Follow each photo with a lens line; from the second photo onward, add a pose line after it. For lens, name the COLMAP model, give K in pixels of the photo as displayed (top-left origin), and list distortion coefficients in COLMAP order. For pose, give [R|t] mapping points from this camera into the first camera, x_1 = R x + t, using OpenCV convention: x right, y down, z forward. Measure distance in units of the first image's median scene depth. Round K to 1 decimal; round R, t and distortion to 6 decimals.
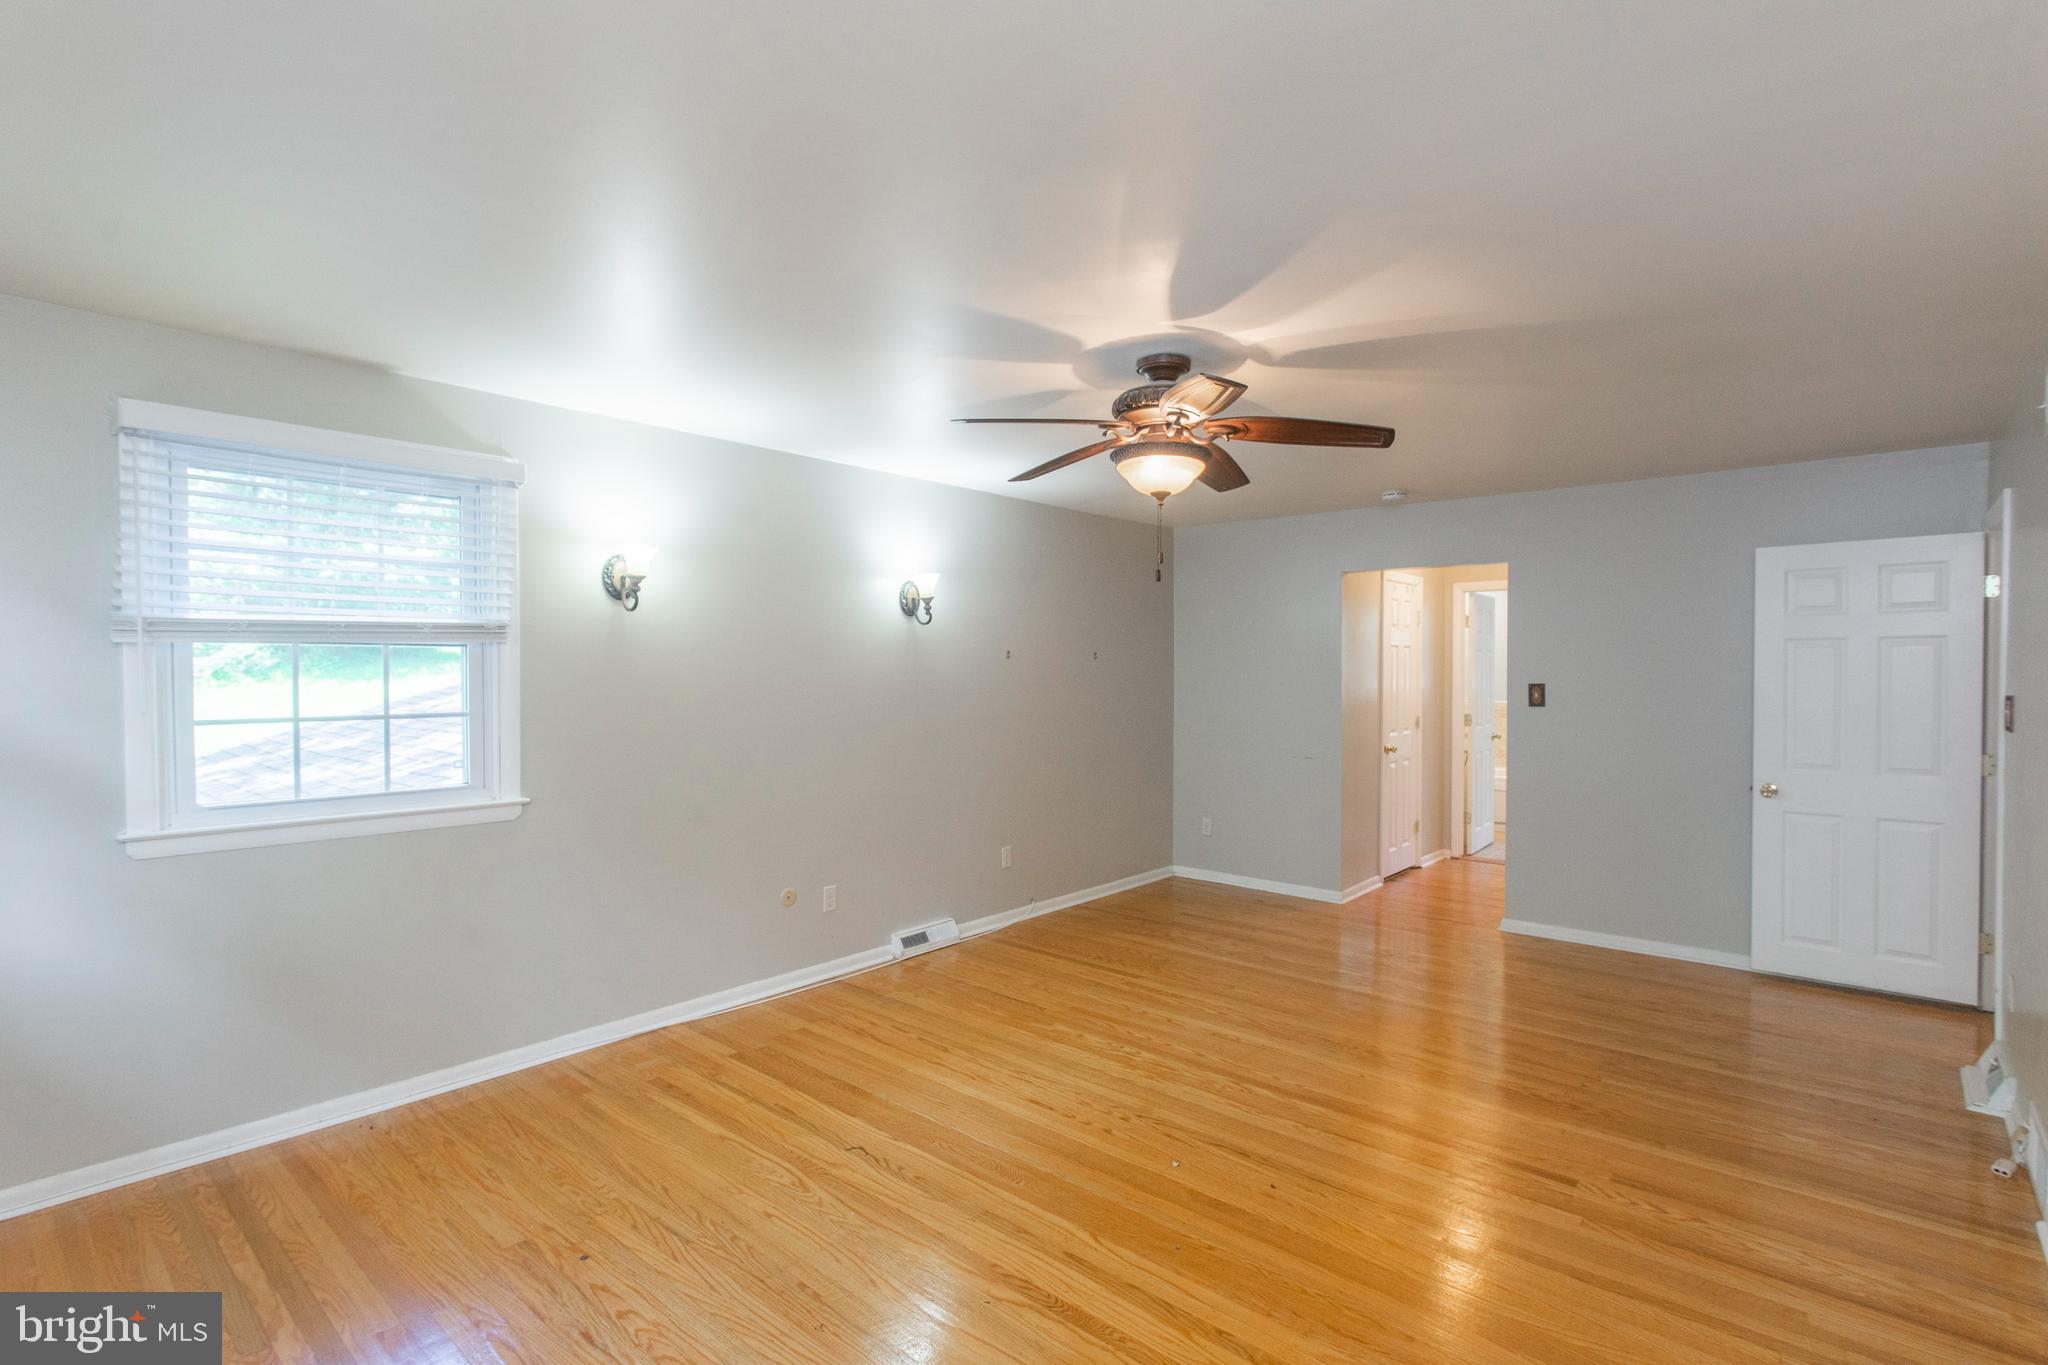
lens RADIAL K [[973.4, 0, 1027.8], [0, 973.4, 681.5], [0, 0, 1]] dist [-0.011085, 0.000506]
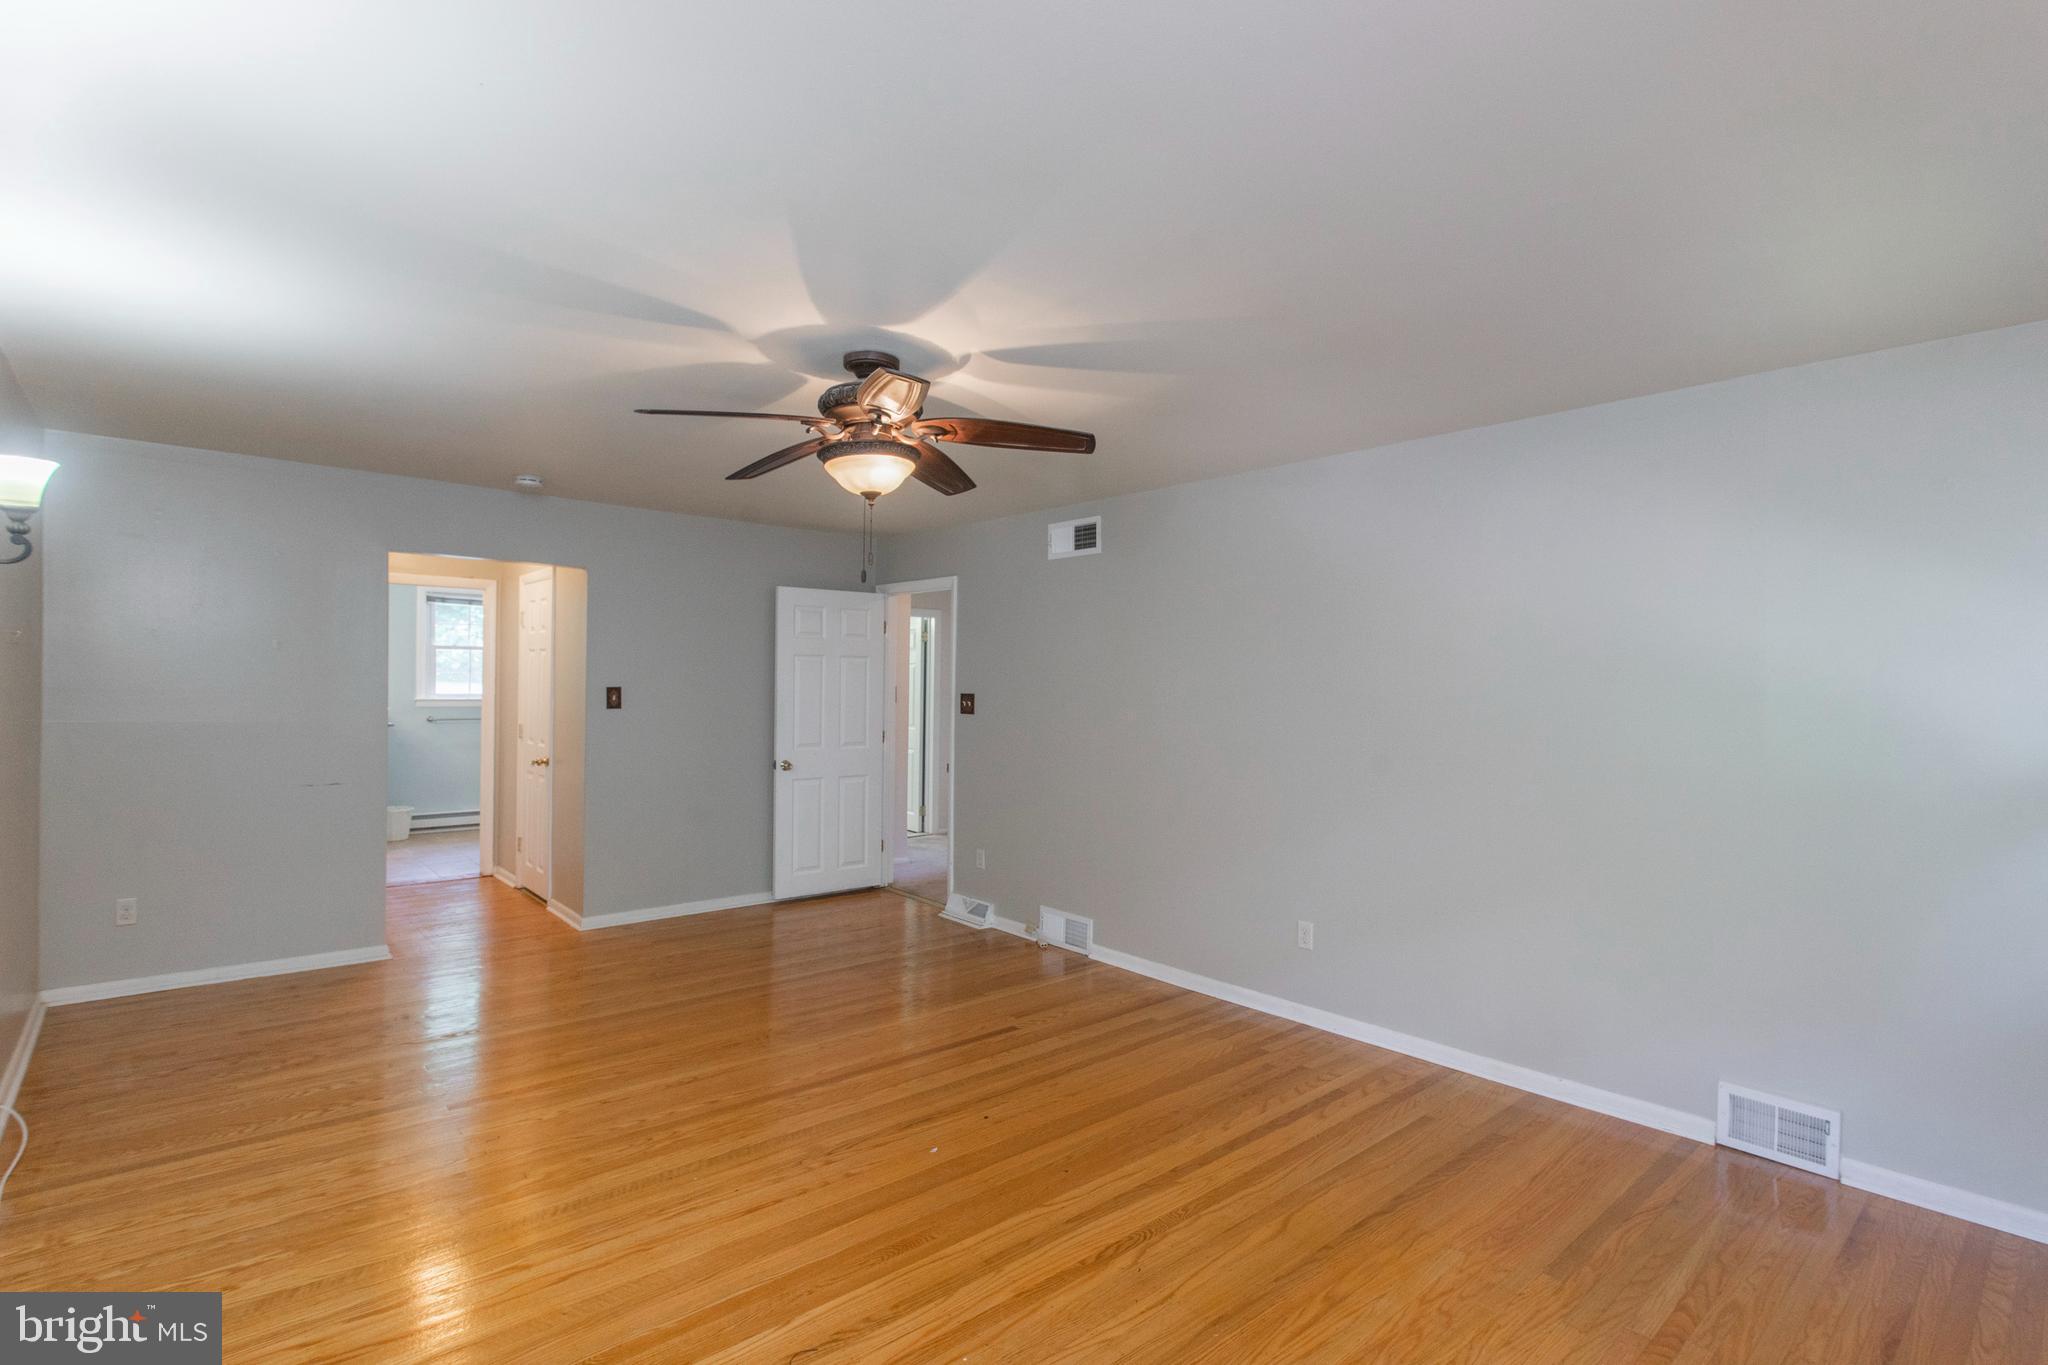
lens RADIAL K [[973.4, 0, 1027.8], [0, 973.4, 681.5], [0, 0, 1]] dist [-0.011085, 0.000506]
pose [[0.123015, 0.004402, 0.992395, -0.770066], [-0.002306, 0.999989, -0.004150, -0.000676], [-0.992402, -0.001778, 0.123024, 0.684891]]
